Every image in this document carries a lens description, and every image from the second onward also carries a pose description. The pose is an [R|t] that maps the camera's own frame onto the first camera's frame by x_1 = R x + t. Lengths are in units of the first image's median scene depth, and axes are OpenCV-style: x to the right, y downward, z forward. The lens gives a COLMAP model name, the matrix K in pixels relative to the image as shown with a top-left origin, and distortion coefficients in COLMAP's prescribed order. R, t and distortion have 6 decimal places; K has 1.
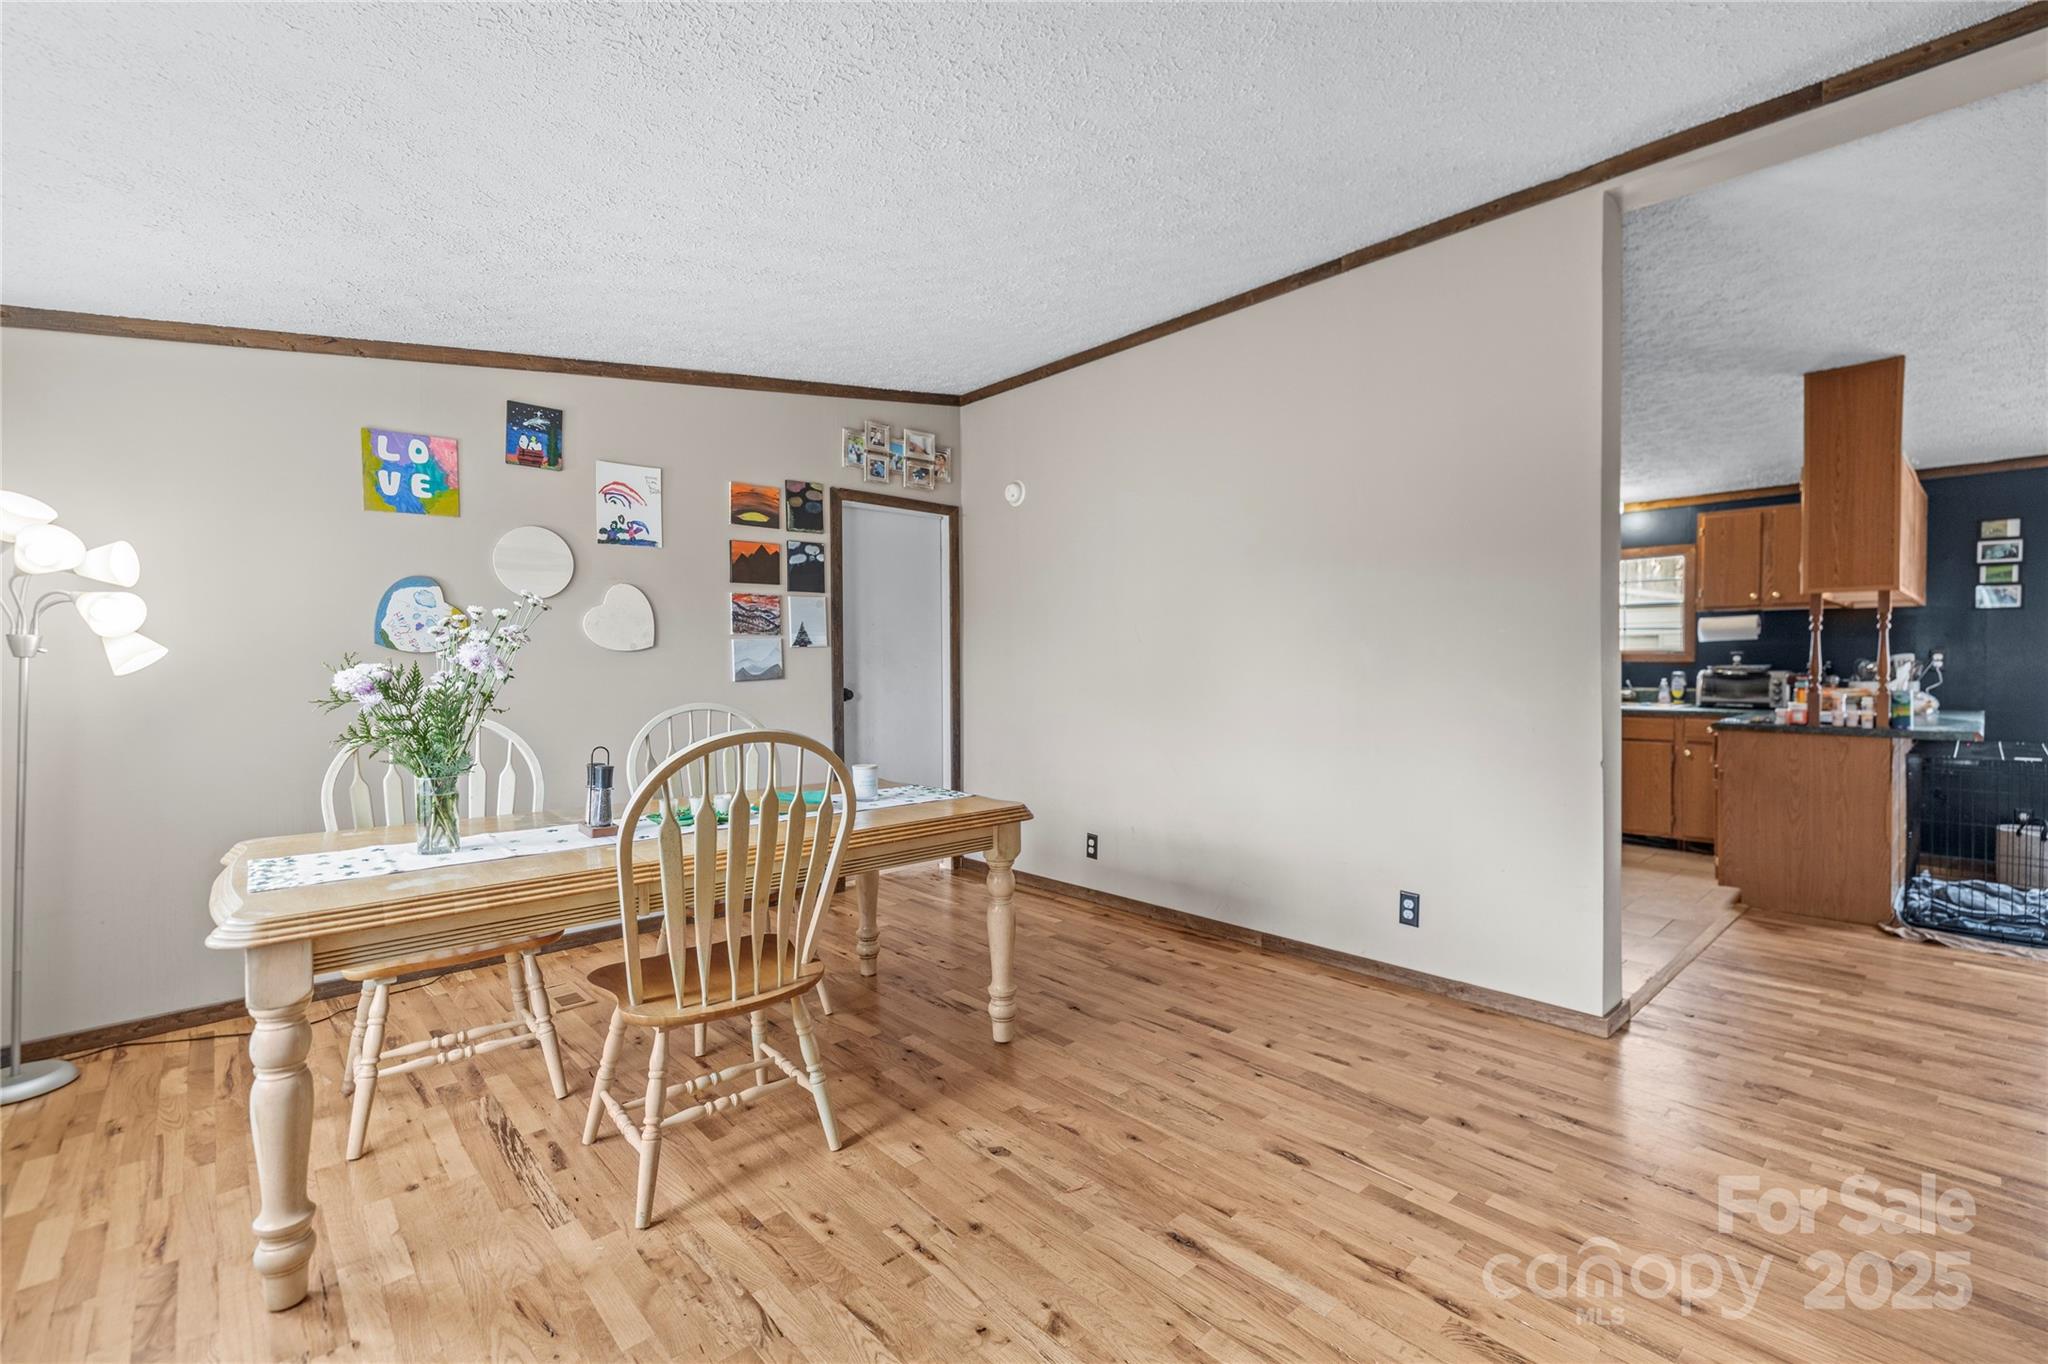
lens RADIAL K [[885.1, 0, 1023.1], [0, 885.1, 666.6], [0, 0, 1]] dist [-0.003449, -0.000058]
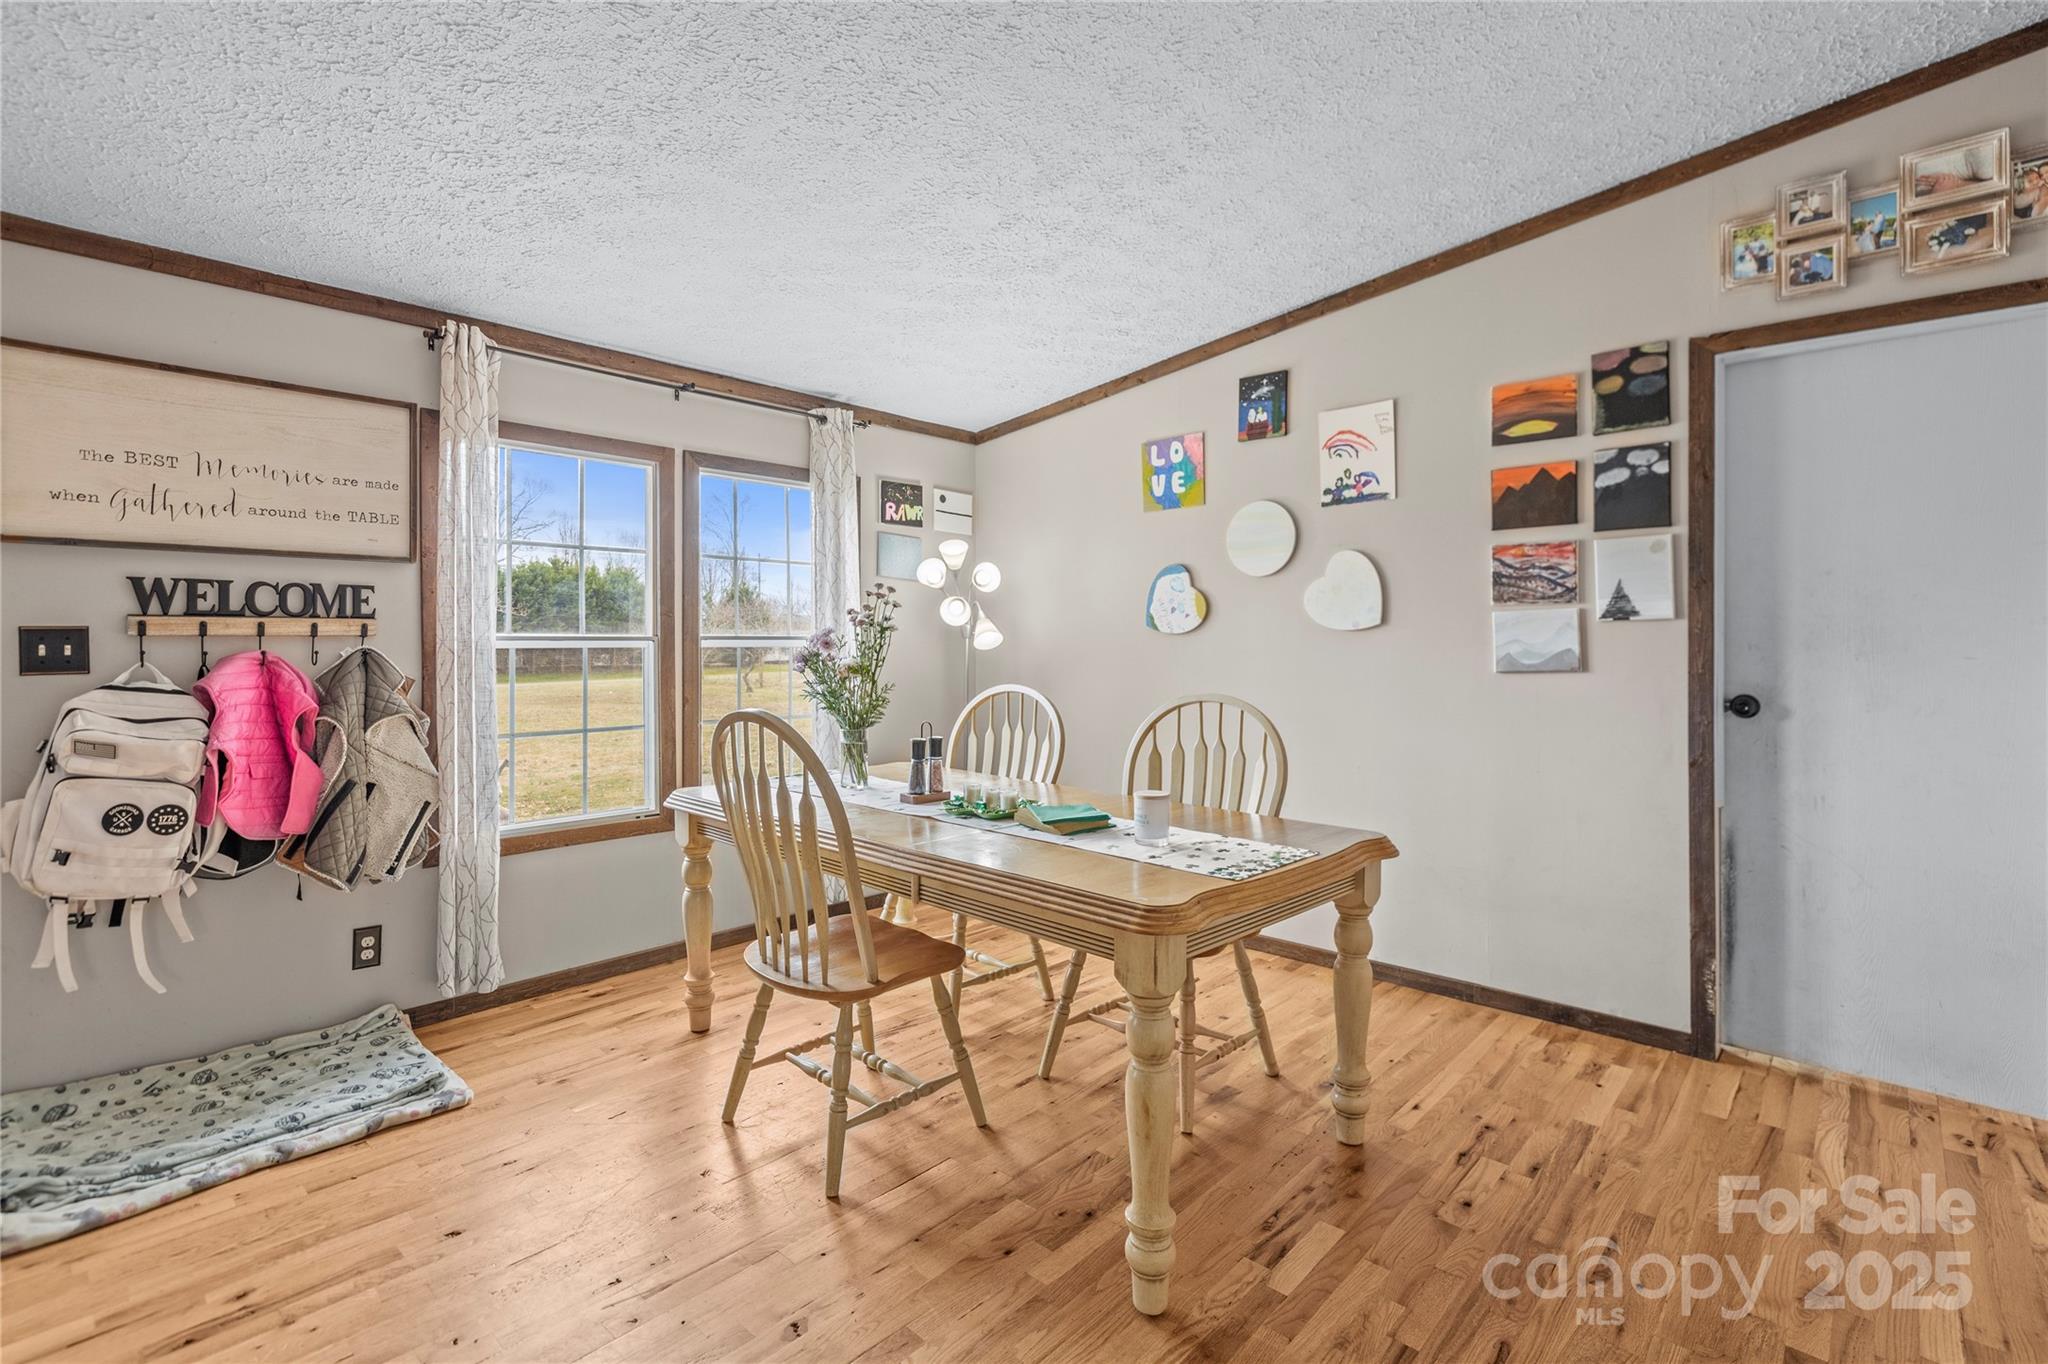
lens RADIAL K [[937.9, 0, 1022.2], [0, 937.9, 640.2], [0, 0, 1]] dist [-0.003487, 0.000172]
pose [[0.082930, 0.000729, -0.996555, 0.375098], [-0.013013, 0.999915, -0.000352, -0.003519], [0.996470, 0.012997, 0.082932, 0.567532]]
